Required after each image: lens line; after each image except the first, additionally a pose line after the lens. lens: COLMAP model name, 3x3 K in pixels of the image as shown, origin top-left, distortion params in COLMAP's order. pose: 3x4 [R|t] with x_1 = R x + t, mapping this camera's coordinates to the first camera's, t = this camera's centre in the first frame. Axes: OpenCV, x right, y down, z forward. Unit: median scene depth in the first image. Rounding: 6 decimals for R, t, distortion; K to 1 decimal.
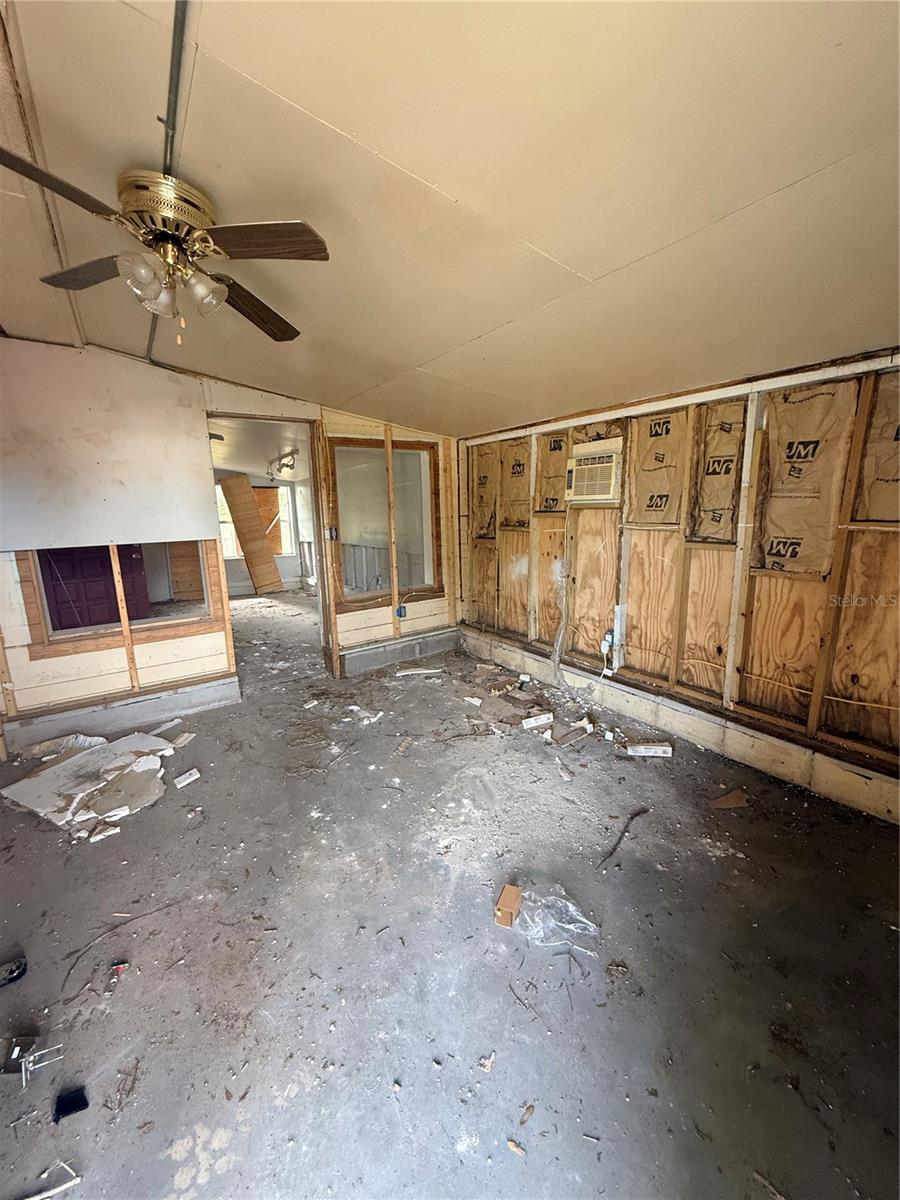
lens RADIAL K [[478.0, 0, 449.7], [0, 478.0, 597.4], [0, 0, 1]] dist [-0.000961, 0.000654]
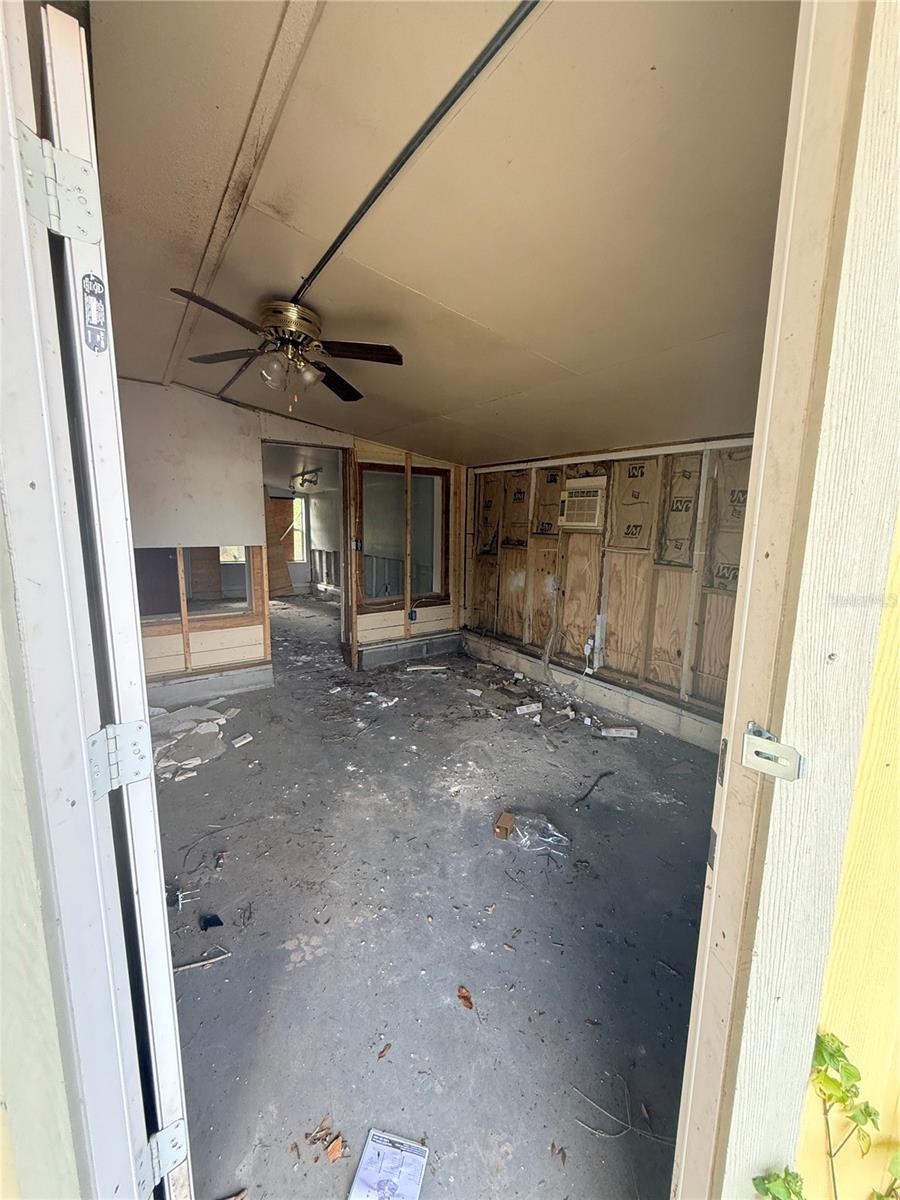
lens RADIAL K [[478.0, 0, 449.6], [0, 478.0, 596.6], [0, 0, 1]] dist [-0.000961, 0.000654]
pose [[0.999131, 0.039550, 0.013162, -0.048176], [-0.039146, 0.998794, -0.029635, 0.025792], [-0.014318, 0.029094, 0.999474, -0.233460]]
